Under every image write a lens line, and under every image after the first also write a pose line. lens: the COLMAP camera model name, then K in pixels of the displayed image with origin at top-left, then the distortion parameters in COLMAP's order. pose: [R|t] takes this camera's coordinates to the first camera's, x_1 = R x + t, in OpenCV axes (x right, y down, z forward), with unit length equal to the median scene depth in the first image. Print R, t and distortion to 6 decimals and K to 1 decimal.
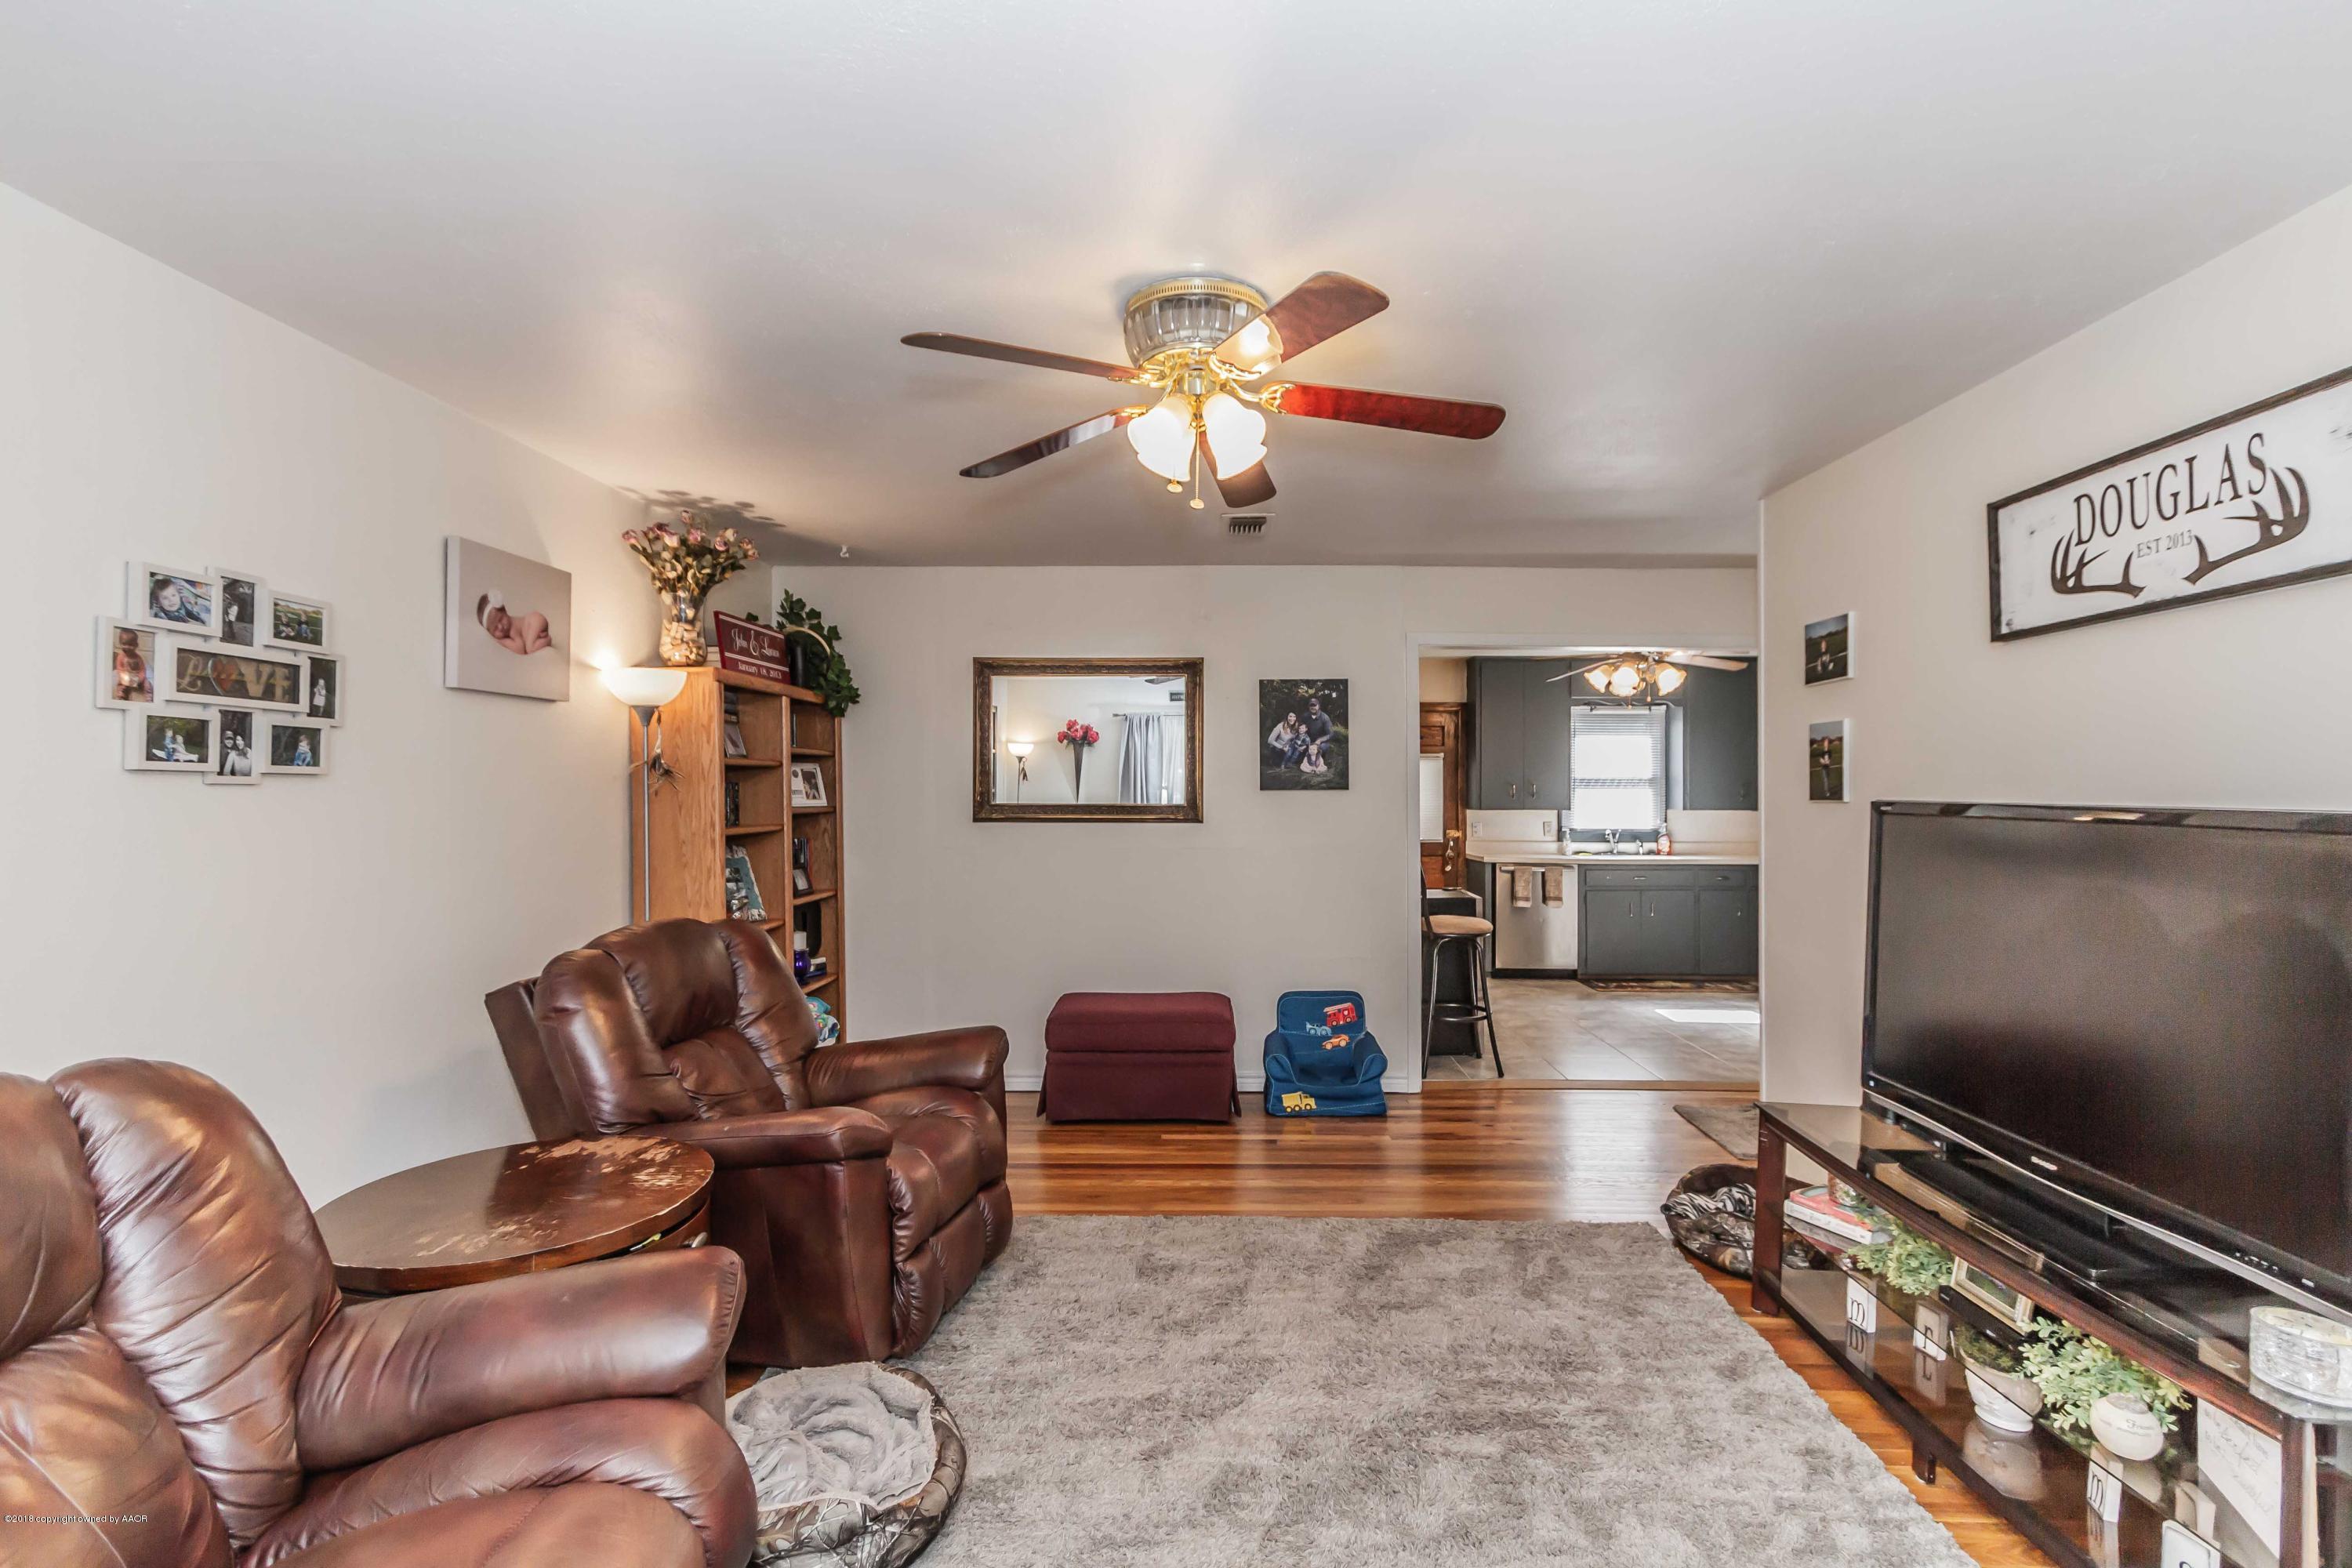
lens RADIAL K [[1080.5, 0, 1184.5], [0, 1080.5, 786.7], [0, 0, 1]] dist [0.001193, -0.002687]
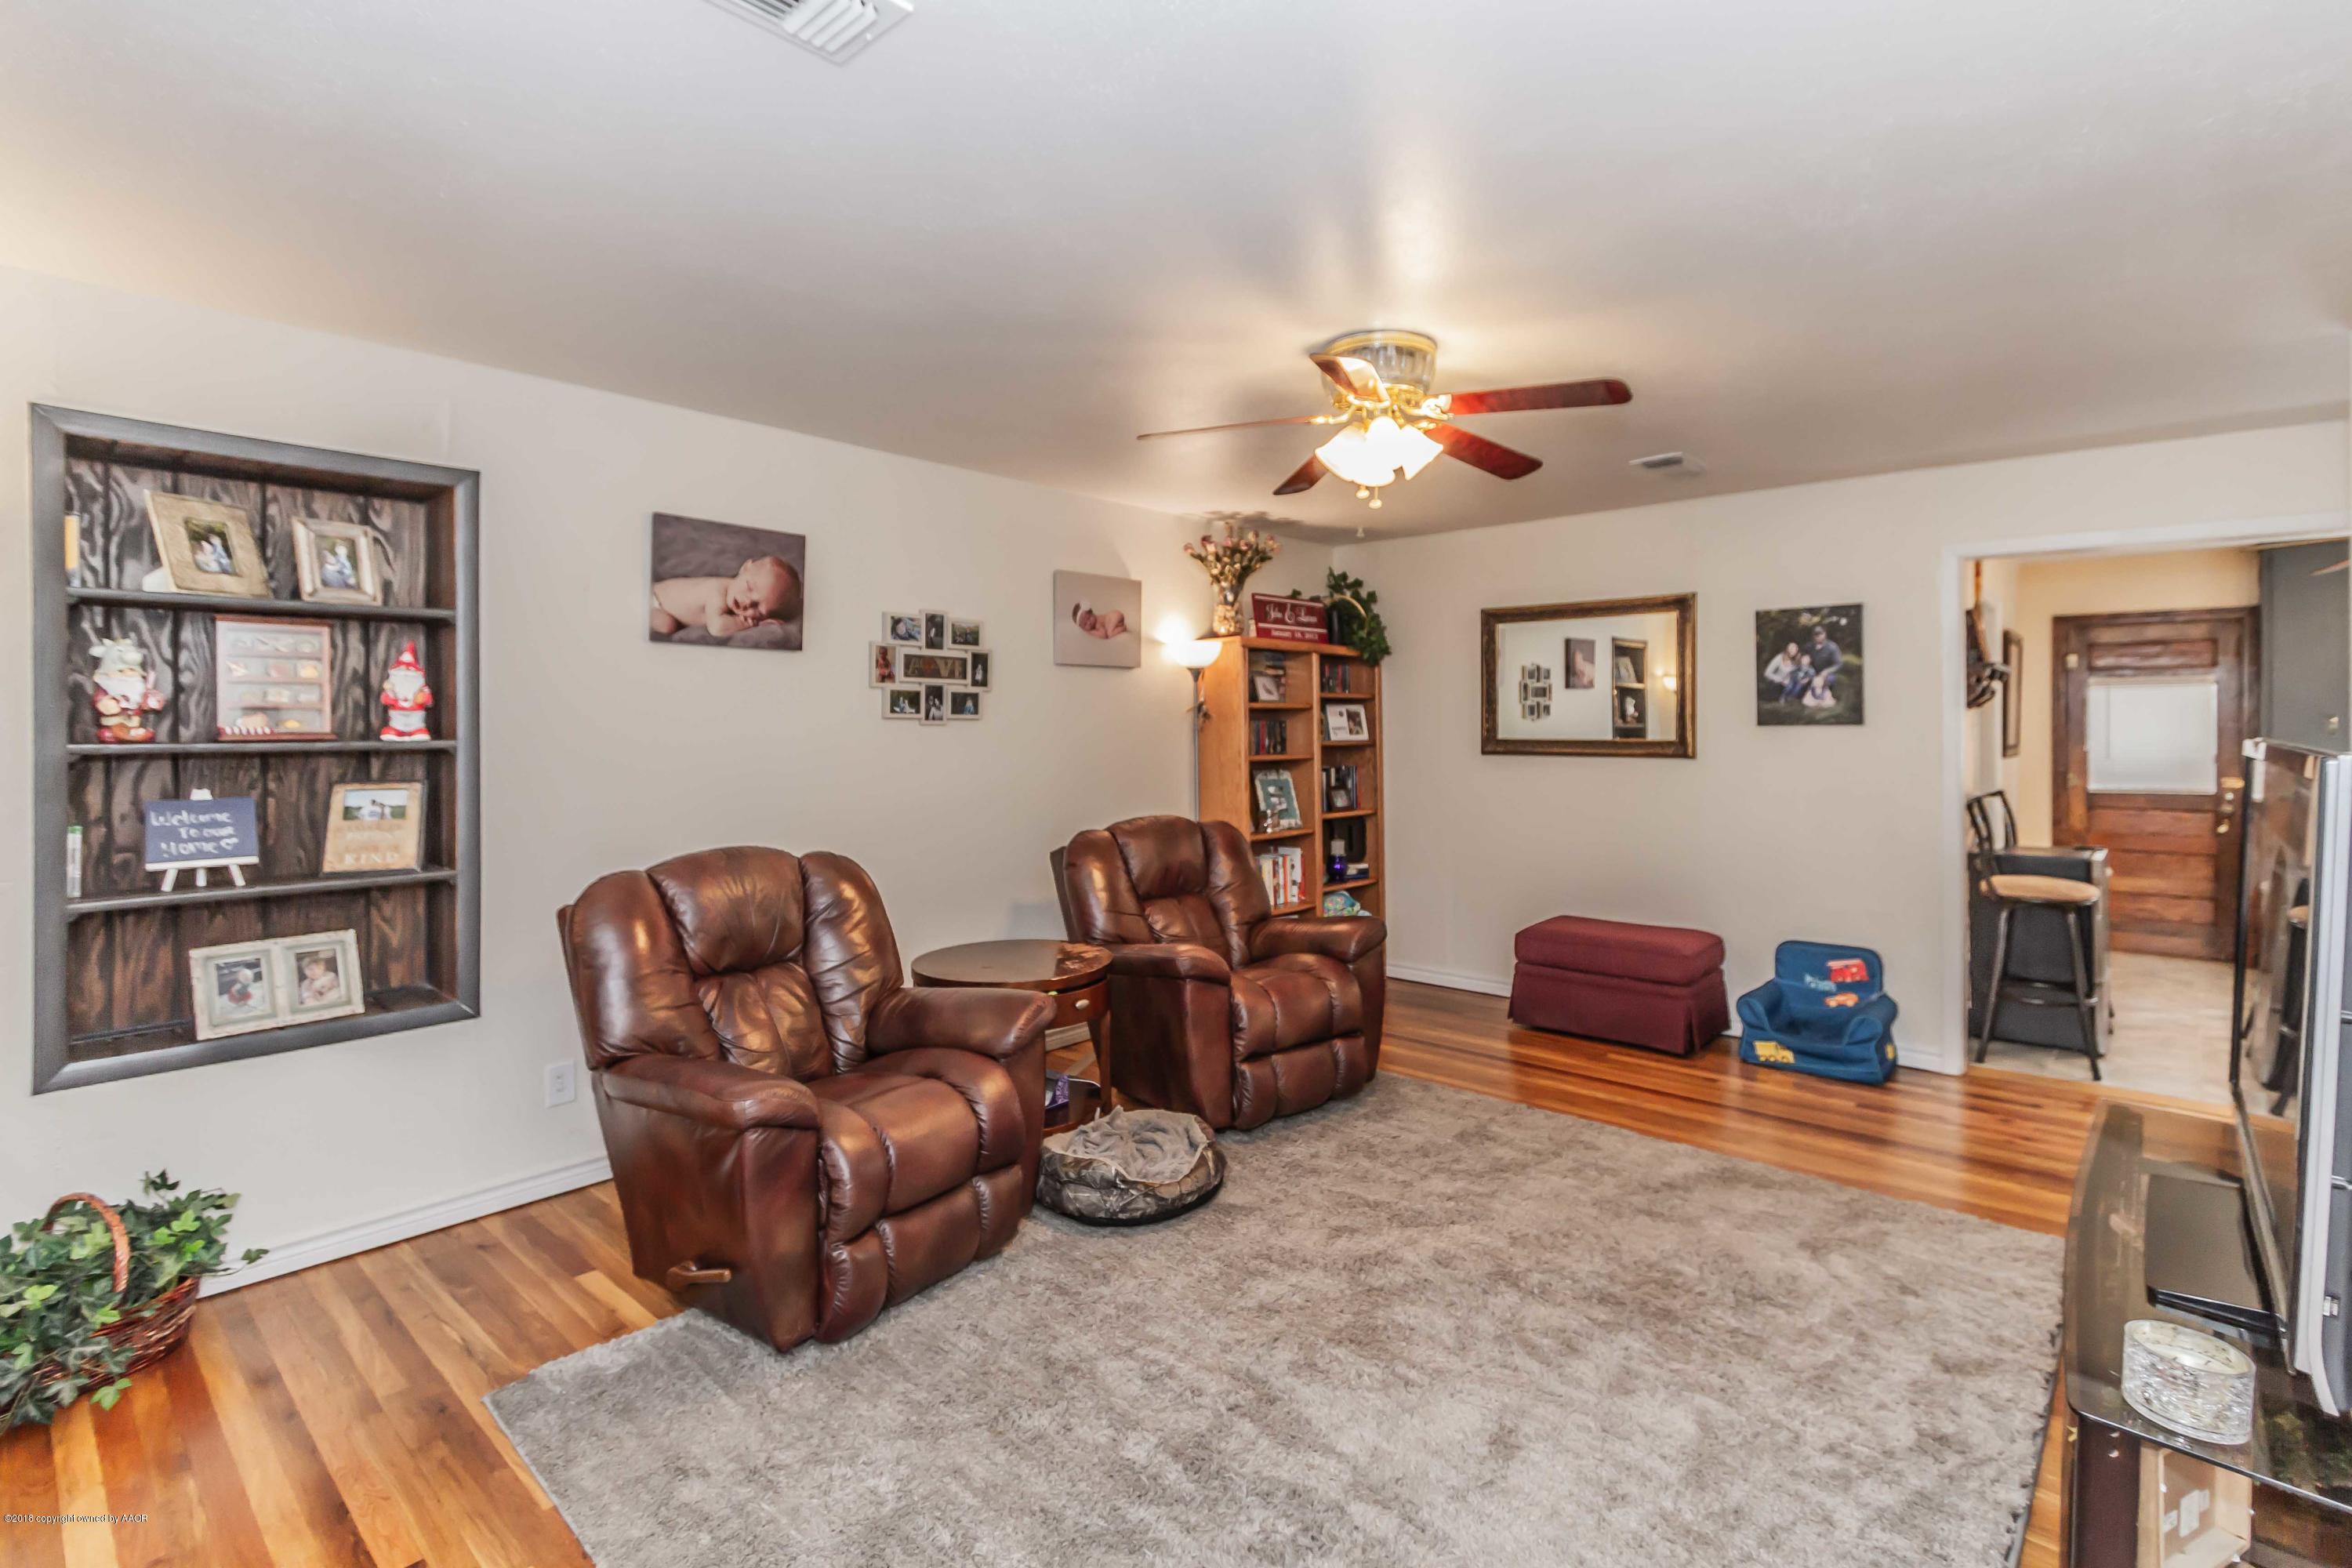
lens RADIAL K [[1070.1, 0, 1177.9], [0, 1070.1, 725.1], [0, 0, 1]] dist [0.001328, -0.000381]
pose [[0.756583, -0.002845, -0.653892, 0.484707], [0.004754, 0.999988, 0.001149, -0.001708], [0.653880, -0.003978, 0.756587, -0.087810]]
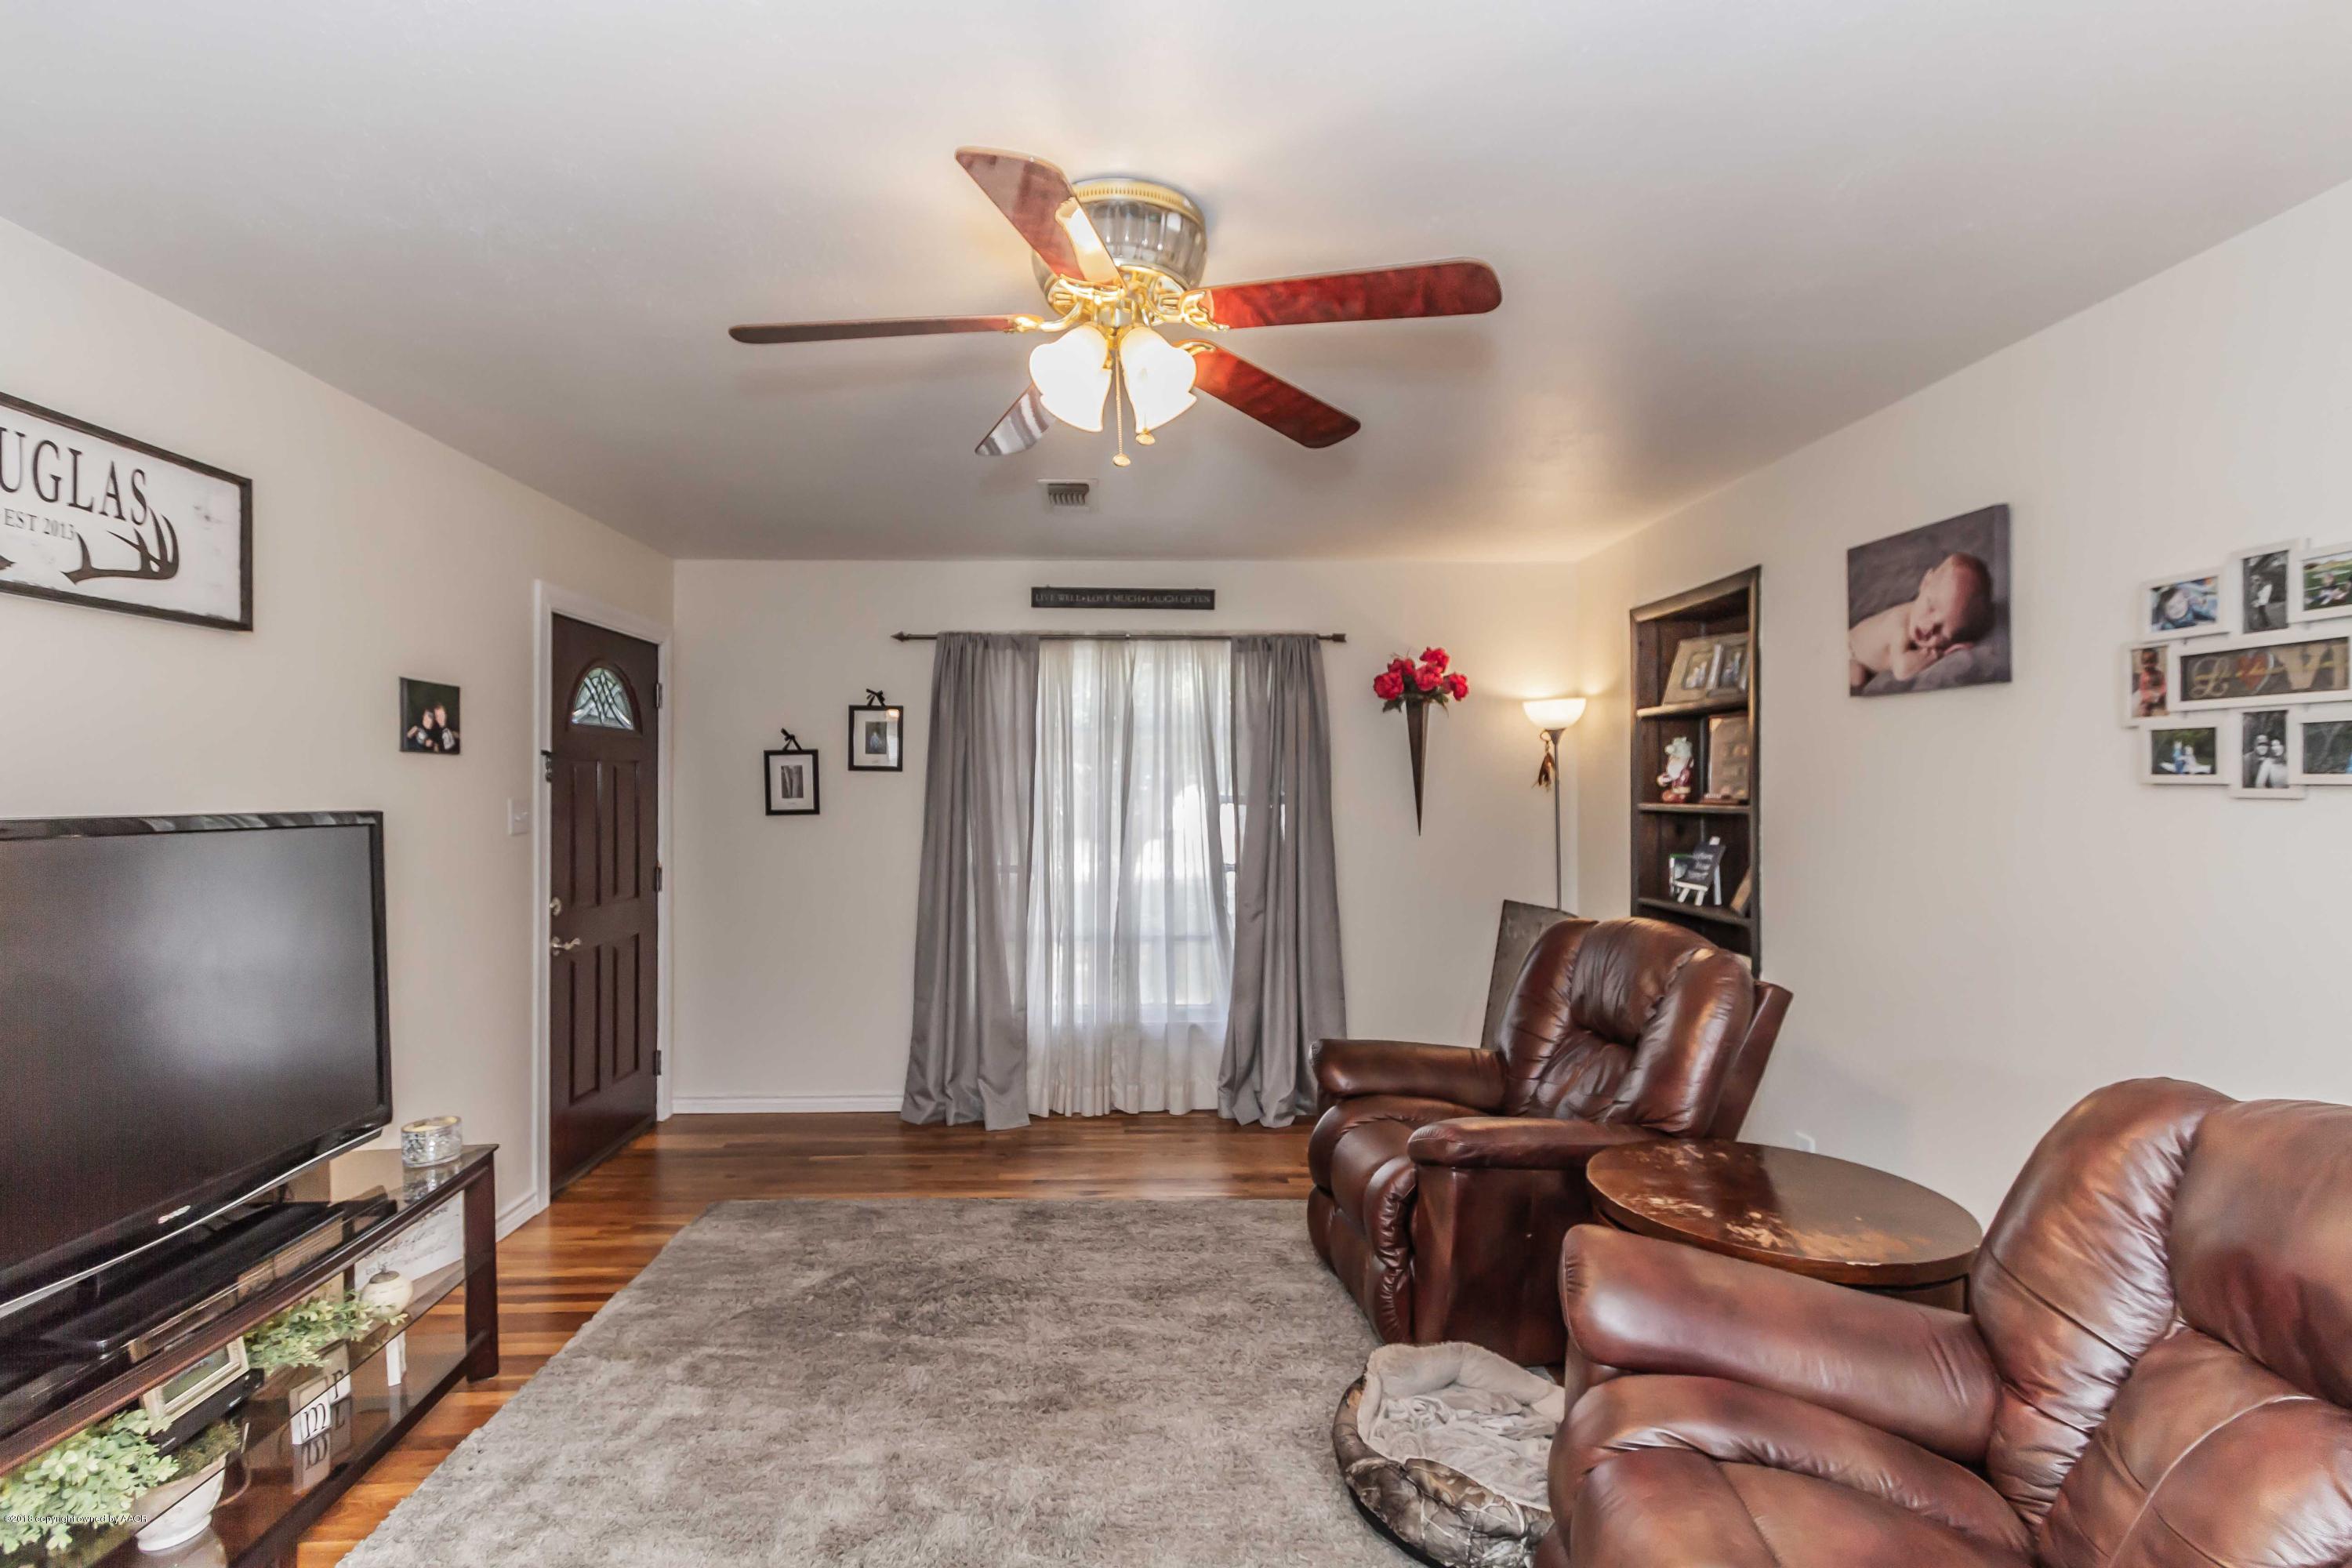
lens RADIAL K [[1080.5, 0, 1184.5], [0, 1080.5, 786.7], [0, 0, 1]] dist [0.001193, -0.002687]
pose [[-0.995546, -0.003276, -0.094215, 0.028604], [-0.002885, 0.999987, -0.004280, -0.003926], [0.094228, -0.003989, -0.995543, 1.335445]]
